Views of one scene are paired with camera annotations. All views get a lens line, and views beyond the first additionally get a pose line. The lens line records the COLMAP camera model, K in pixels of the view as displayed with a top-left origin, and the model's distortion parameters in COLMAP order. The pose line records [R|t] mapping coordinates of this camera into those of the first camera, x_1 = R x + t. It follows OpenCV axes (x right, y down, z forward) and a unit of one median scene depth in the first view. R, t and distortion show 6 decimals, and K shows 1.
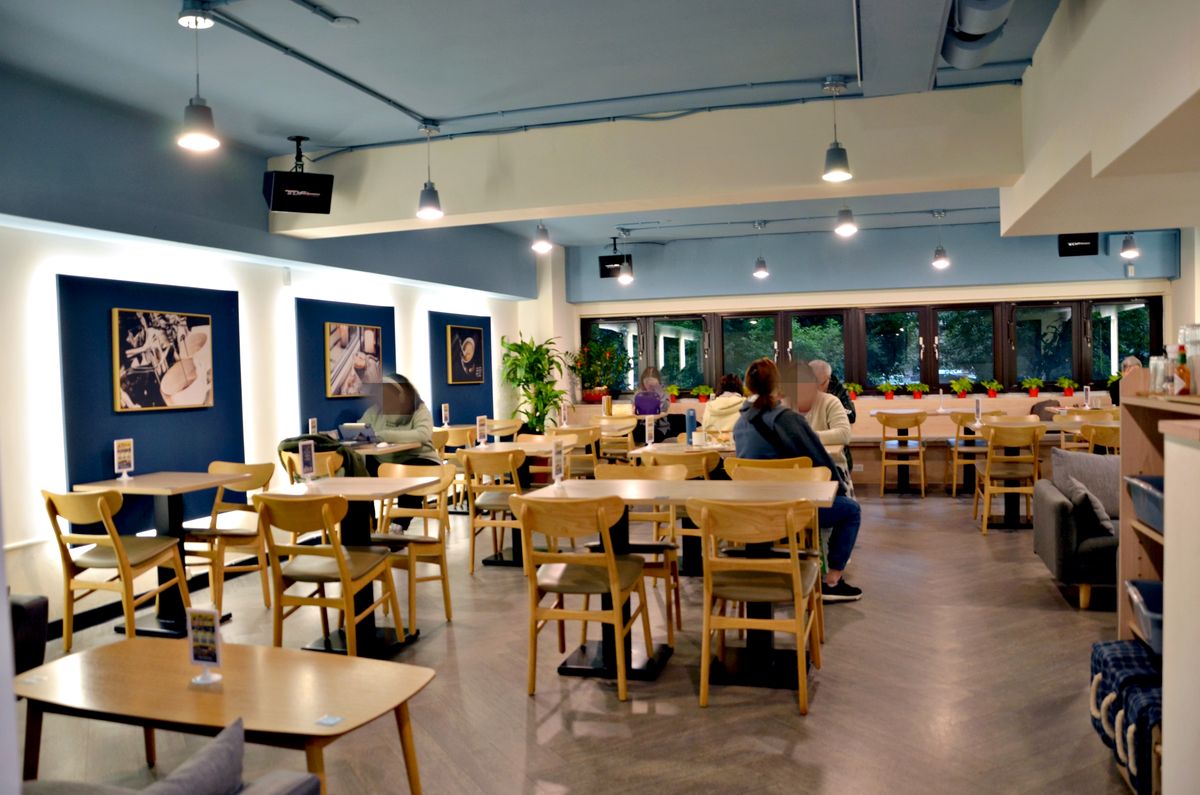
lens RADIAL K [[944.5, 0, 600.0], [0, 944.5, 397.5], [0, 0, 1]] dist [-0.008342, -0.003592]
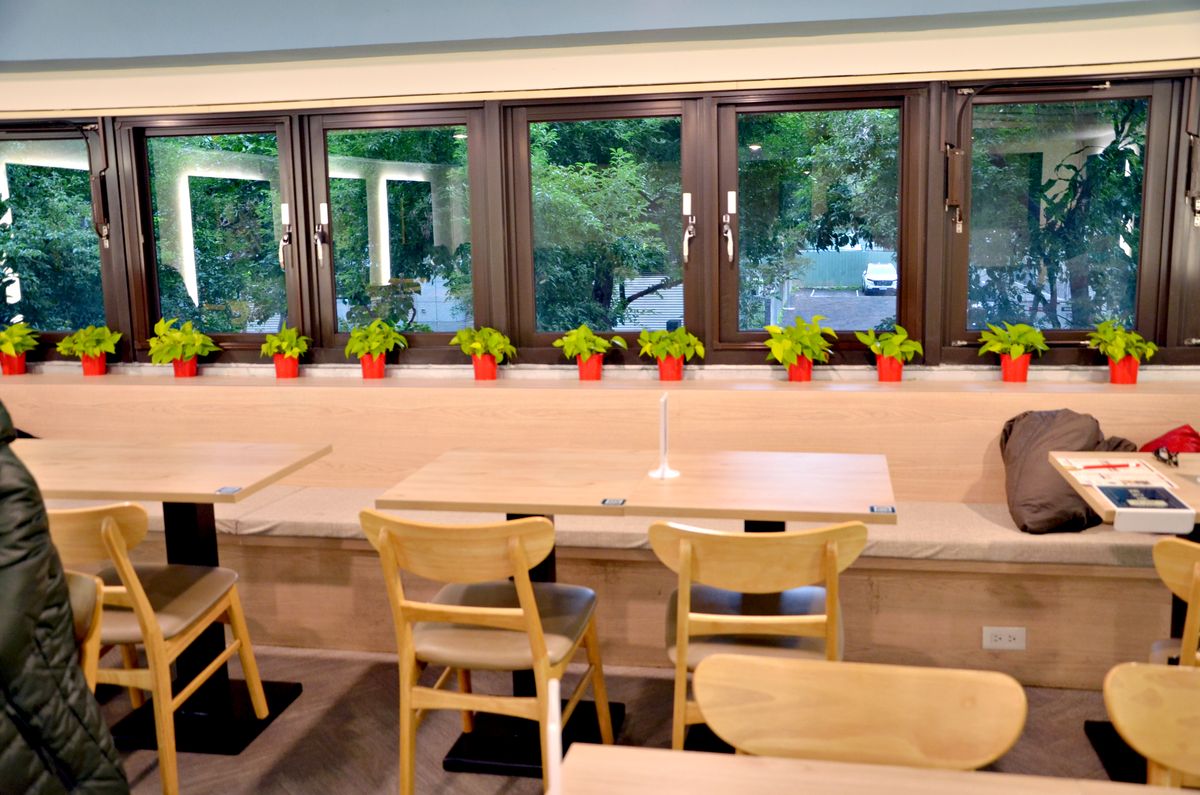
lens RADIAL K [[1165.2, 0, 600.0], [0, 1165.2, 397.5], [0, 0, 1]] dist [0.013206, 0.011516]
pose [[0.996394, -0.005969, 0.084642, 0.282893], [-0.003942, 0.993189, 0.116451, -0.039596], [-0.084761, -0.116365, 0.989583, 0.611776]]
